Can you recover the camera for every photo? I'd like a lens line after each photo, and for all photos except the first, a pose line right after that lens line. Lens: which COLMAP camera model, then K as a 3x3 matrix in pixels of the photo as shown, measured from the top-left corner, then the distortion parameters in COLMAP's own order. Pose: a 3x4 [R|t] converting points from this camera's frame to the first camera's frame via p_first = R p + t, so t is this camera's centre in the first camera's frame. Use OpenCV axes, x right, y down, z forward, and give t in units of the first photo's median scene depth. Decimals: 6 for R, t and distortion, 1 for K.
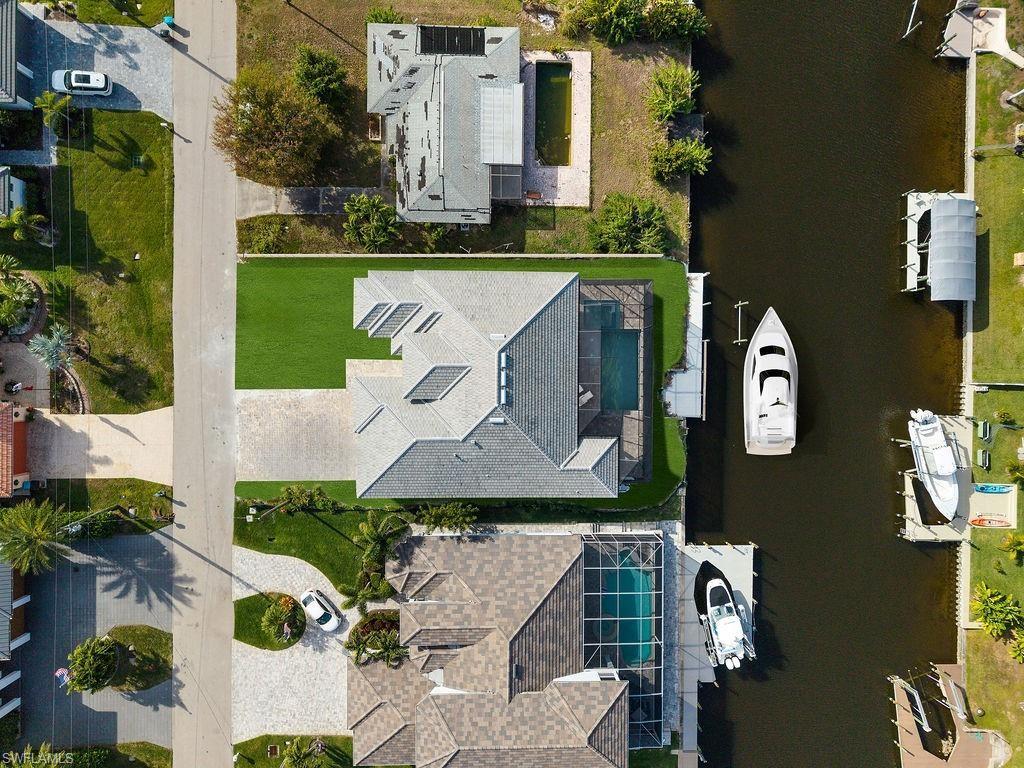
lens RADIAL K [[700.1, 0, 518.1], [0, 700.1, 397.4], [0, 0, 1]] dist [-0.006108, -0.005301]
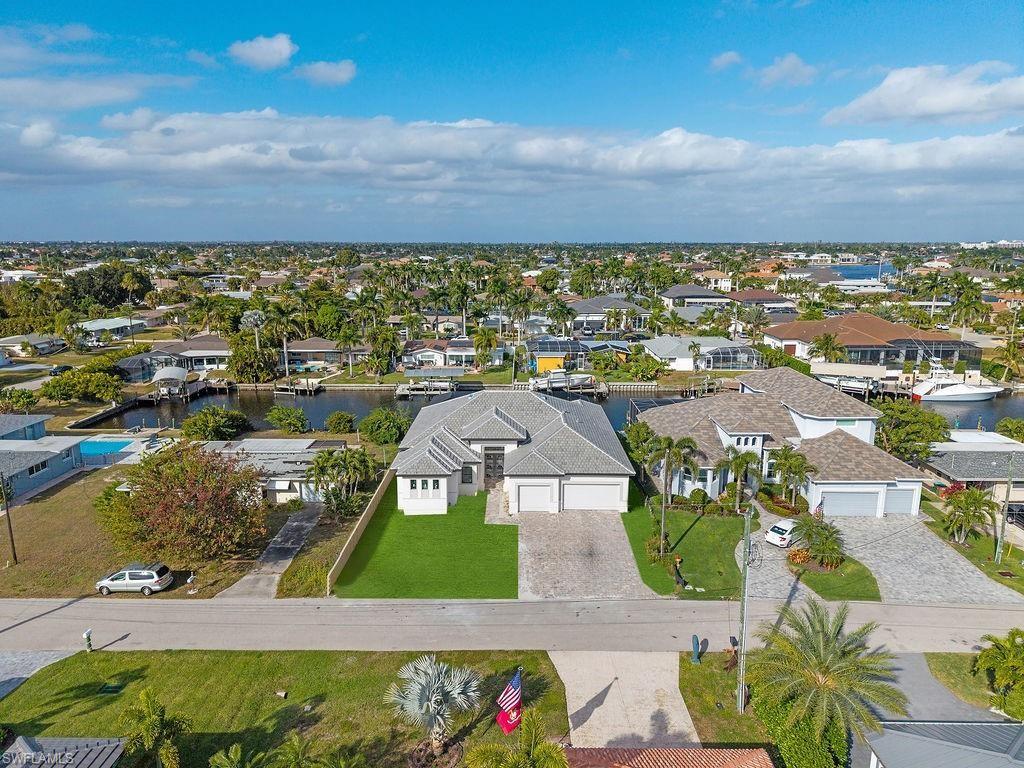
lens RADIAL K [[700.1, 0, 518.1], [0, 700.1, 397.4], [0, 0, 1]] dist [-0.006108, -0.005301]
pose [[-0.007589, -0.251235, 0.967896, -1.026024], [0.999939, 0.005802, 0.009346, -0.020308], [-0.007964, 0.967909, 0.251176, 0.633592]]
